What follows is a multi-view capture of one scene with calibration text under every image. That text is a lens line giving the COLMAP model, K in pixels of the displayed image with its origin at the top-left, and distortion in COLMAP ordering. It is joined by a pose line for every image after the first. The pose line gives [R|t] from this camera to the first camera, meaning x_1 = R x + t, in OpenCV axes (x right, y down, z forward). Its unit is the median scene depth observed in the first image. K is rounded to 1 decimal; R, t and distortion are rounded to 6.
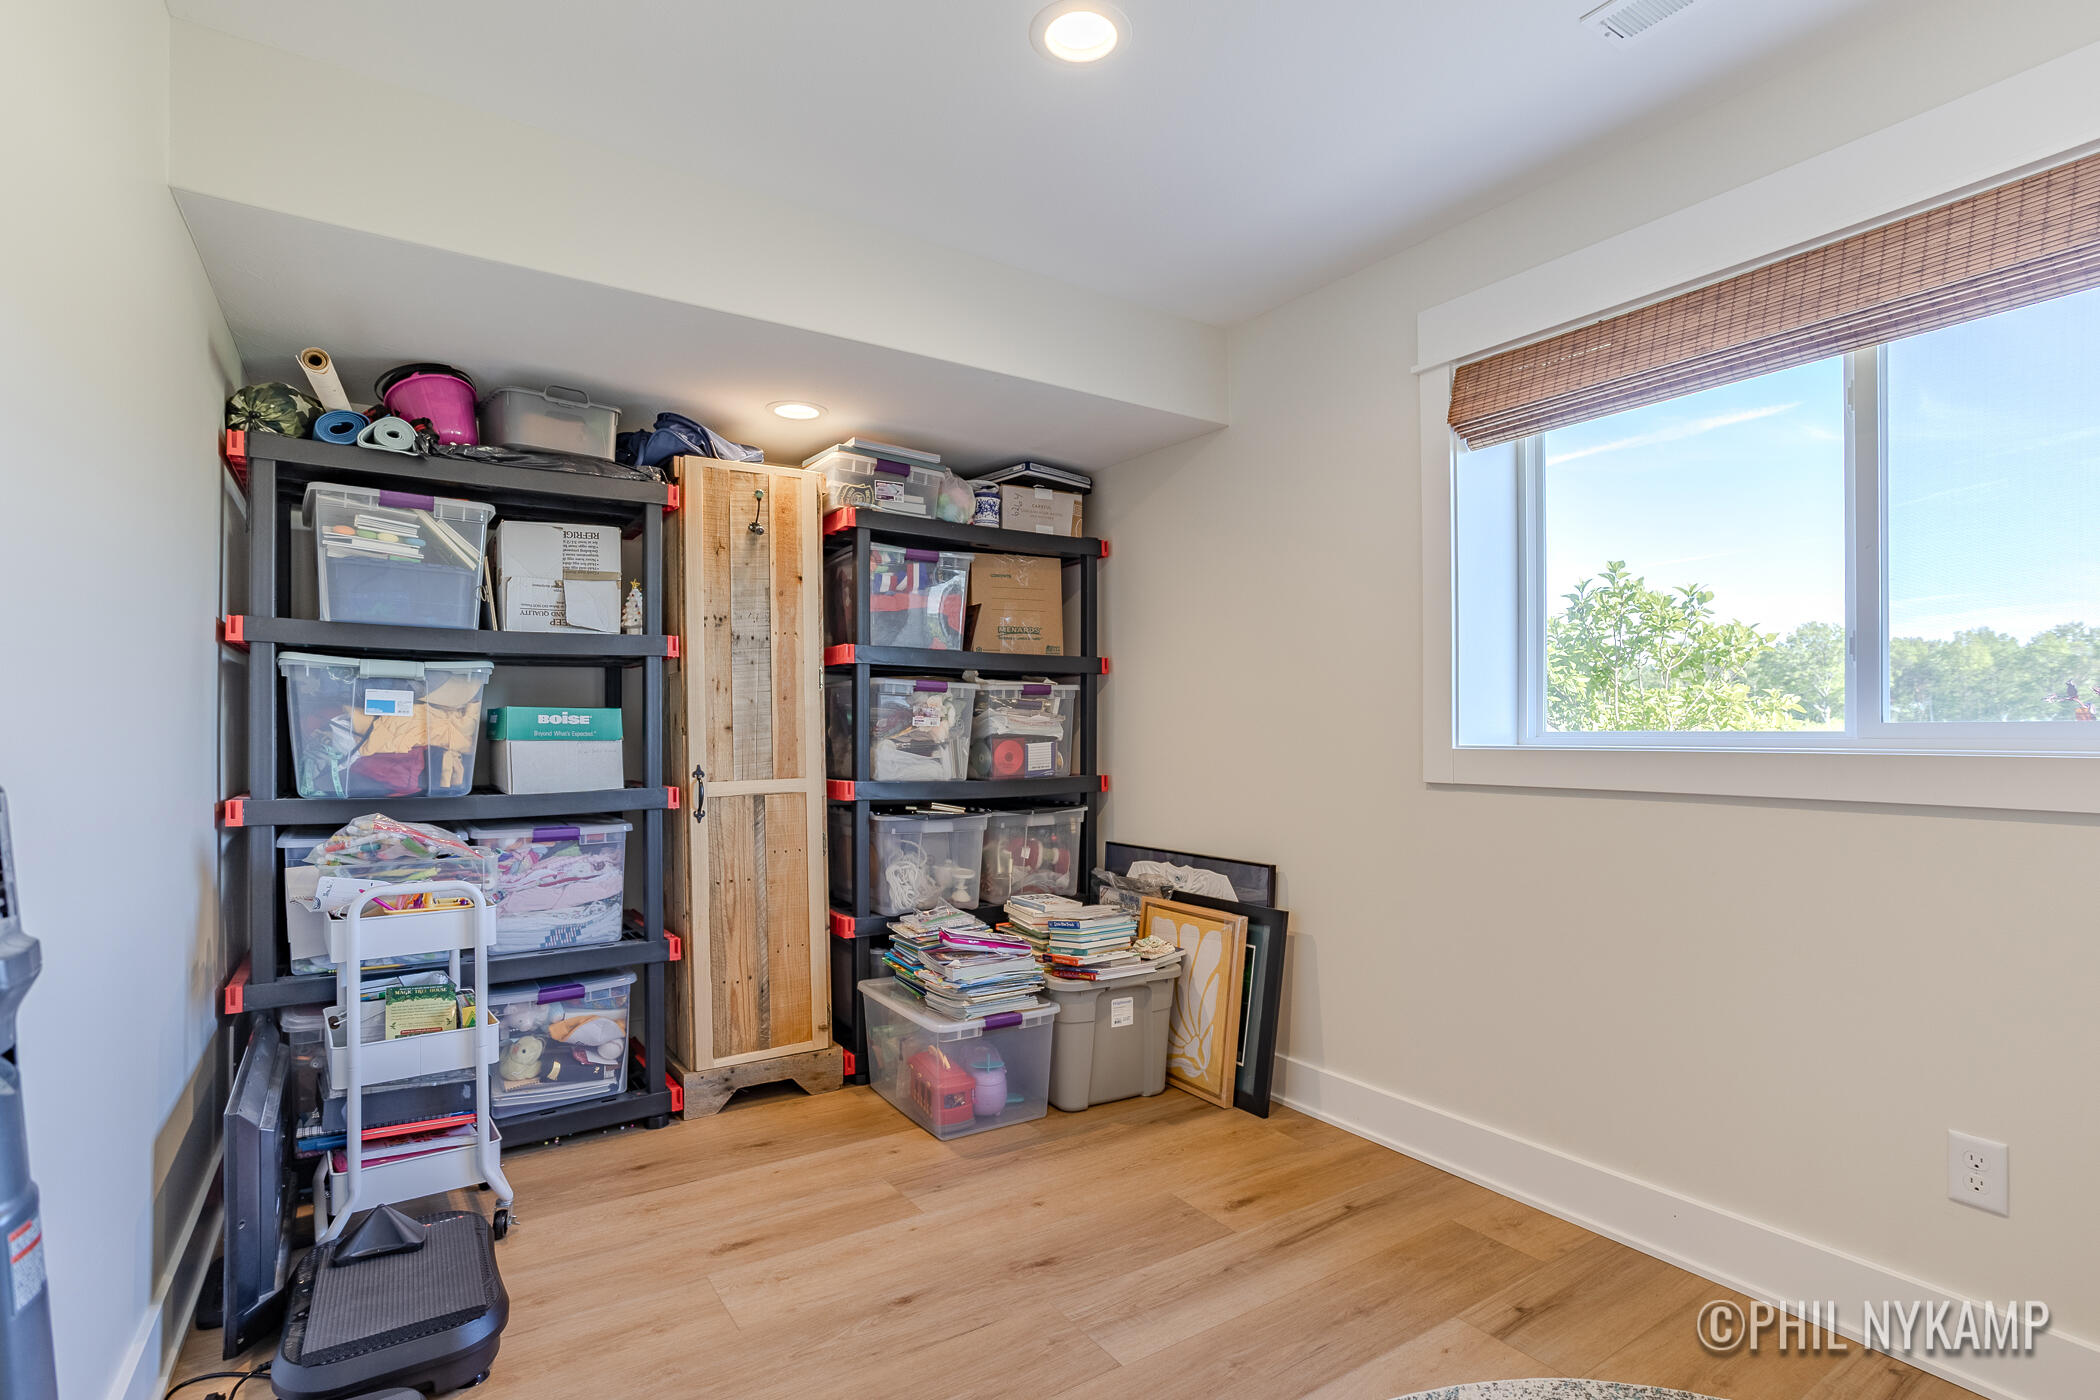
lens RADIAL K [[1025.8, 0, 1024.4], [0, 1025.8, 729.6], [0, 0, 1]] dist [-0.062599, 0.046025]
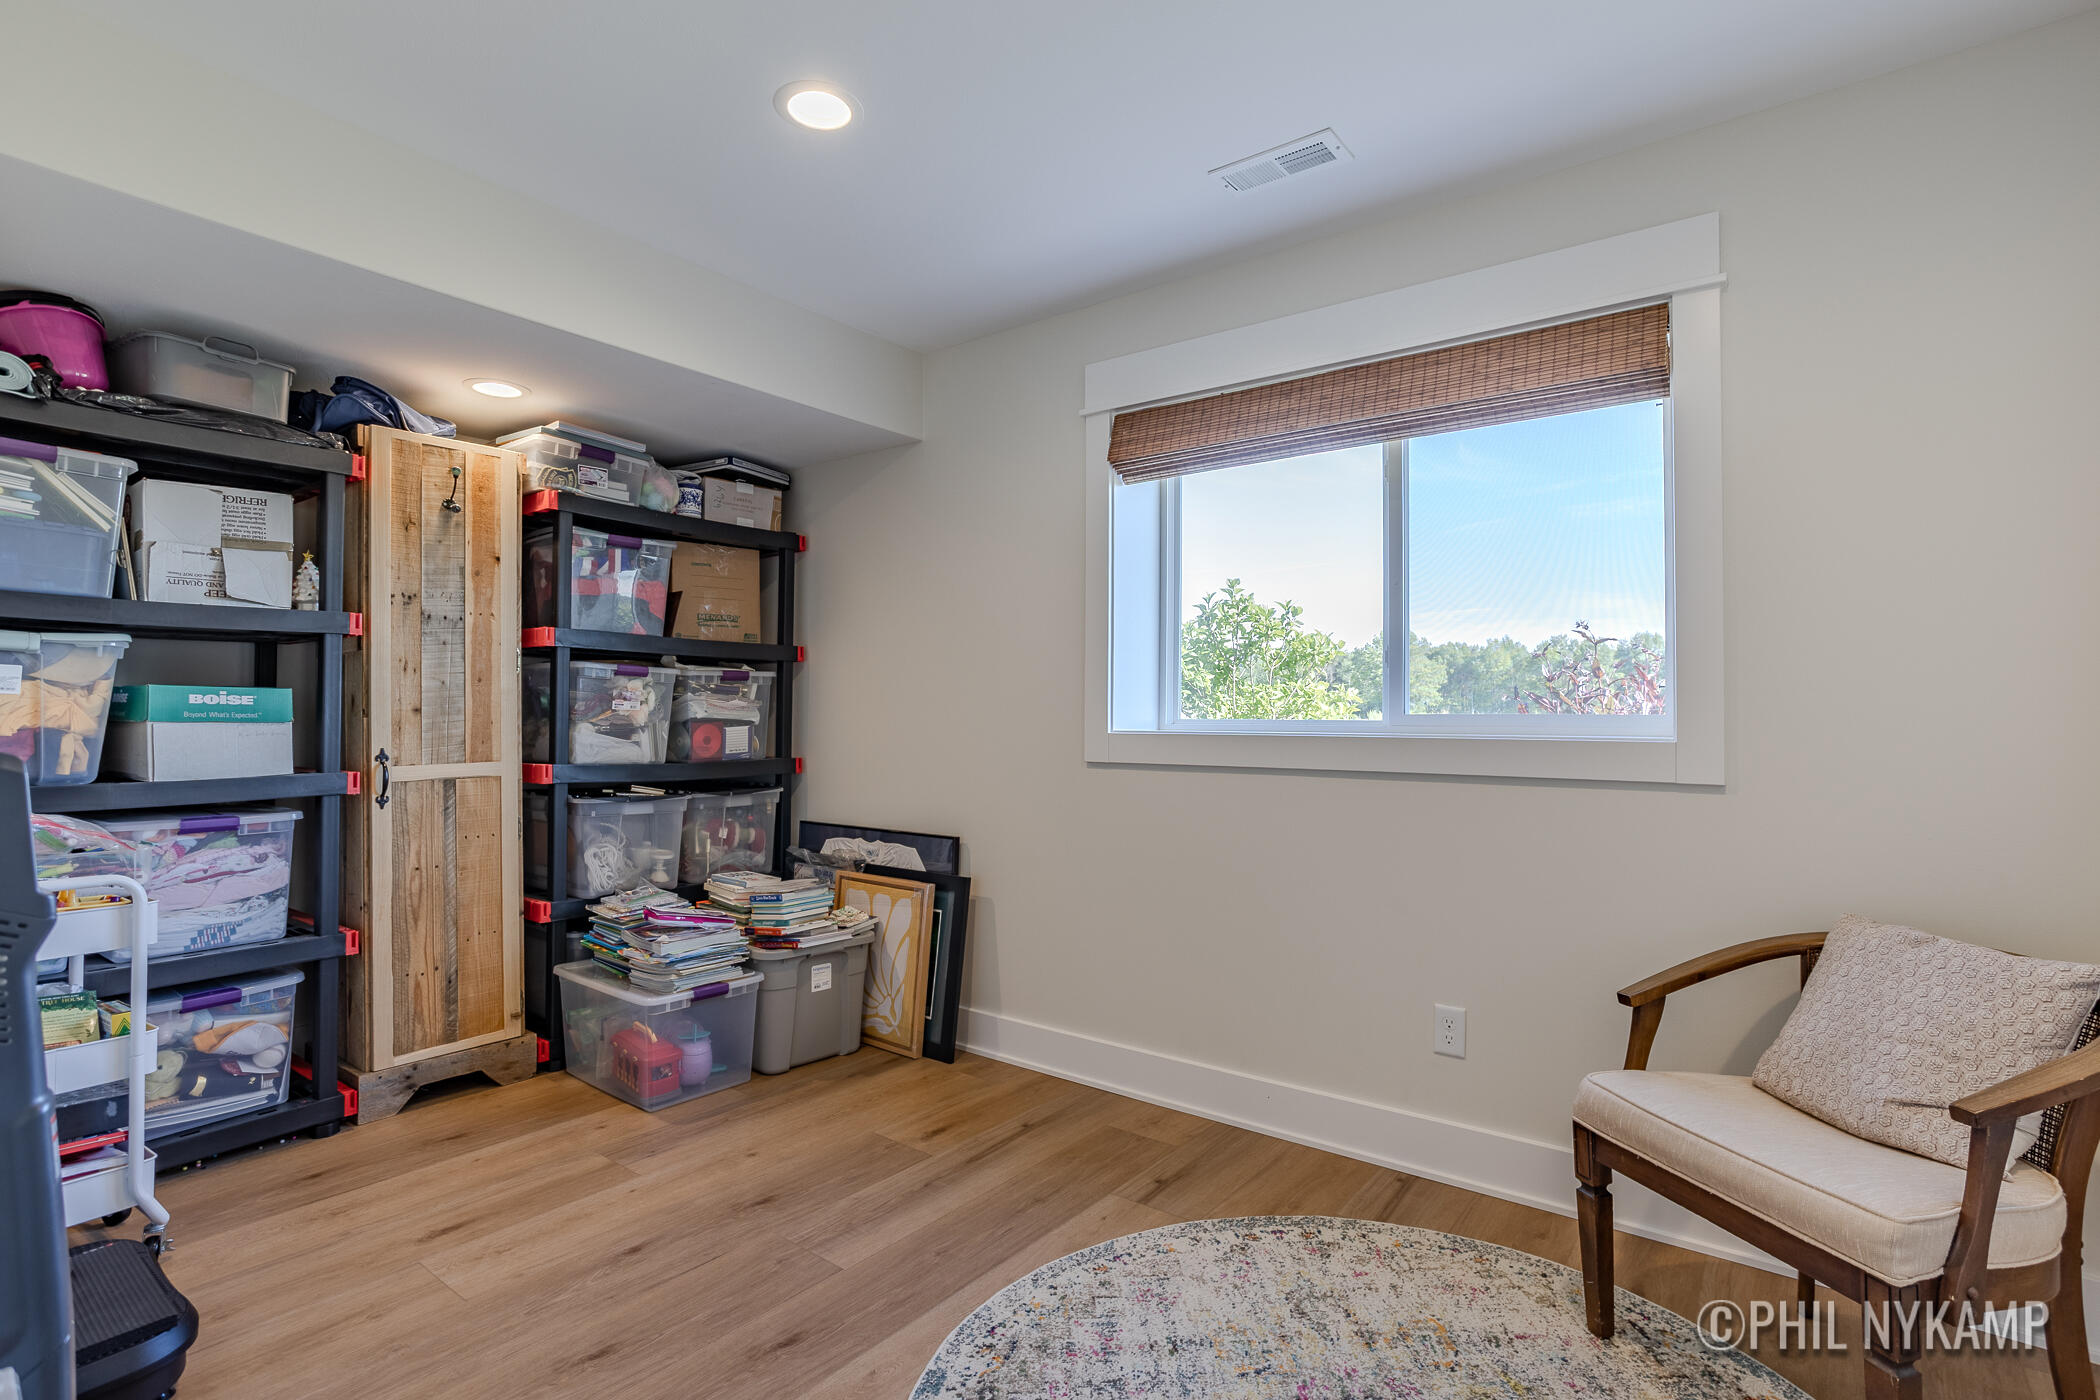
lens RADIAL K [[1040.5, 0, 1085.2], [0, 1040.5, 699.3], [0, 0, 1]] dist [-0.003399, 0.000339]
pose [[0.928447, 0.012961, 0.371238, -0.072472], [-0.007572, 0.999844, -0.015969, -0.001097], [-0.371387, 0.012016, 0.928400, -0.159362]]
